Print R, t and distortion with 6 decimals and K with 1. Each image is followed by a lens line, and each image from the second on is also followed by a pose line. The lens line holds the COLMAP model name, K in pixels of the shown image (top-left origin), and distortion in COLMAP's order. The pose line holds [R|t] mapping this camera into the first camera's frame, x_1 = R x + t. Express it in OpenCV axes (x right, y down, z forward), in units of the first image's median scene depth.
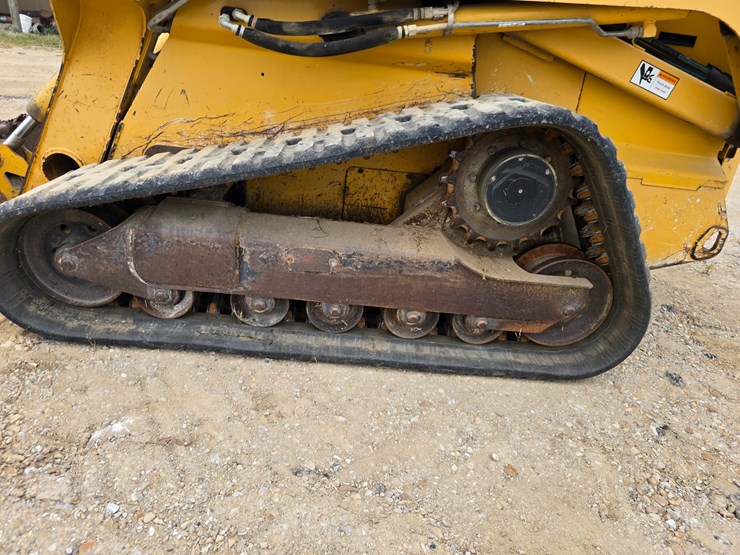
lens RADIAL K [[504.8, 0, 365.6], [0, 504.8, 288.0], [0, 0, 1]] dist [0.050081, -0.053234]
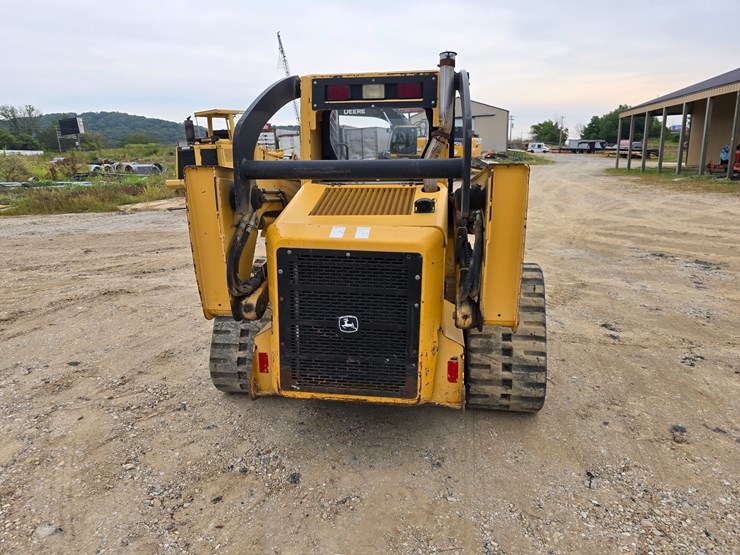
lens RADIAL K [[498.6, 0, 359.9], [0, 498.6, 274.0], [0, 0, 1]] dist [0.056062, -0.054973]
pose [[-0.202684, 0.134009, -0.970031, 2.196965], [-0.429555, 0.878031, 0.211053, -0.875026], [0.880001, 0.459459, -0.120398, 1.526126]]
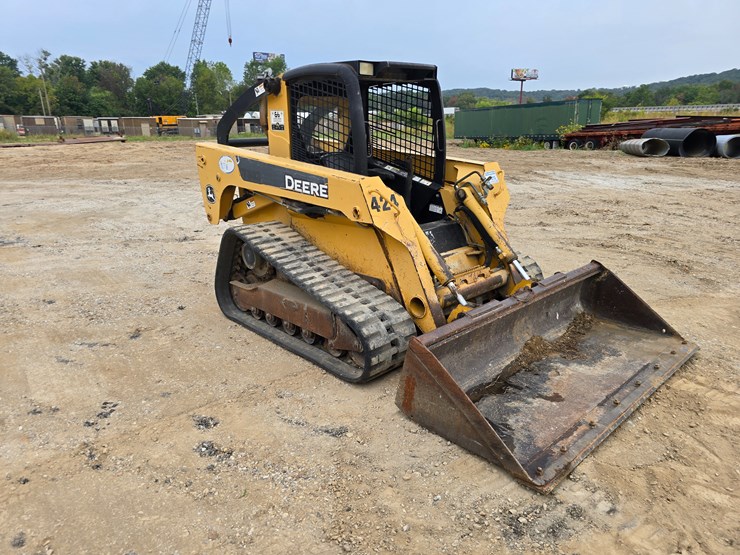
lens RADIAL K [[497.4, 0, 362.5], [0, 497.4, 268.2], [0, 0, 1]] dist [0.058686, -0.049869]
pose [[-0.634866, -0.281331, 0.719582, -1.893697], [0.305655, 0.763917, 0.568335, -1.804172], [-0.709592, 0.580761, -0.398994, 2.484534]]
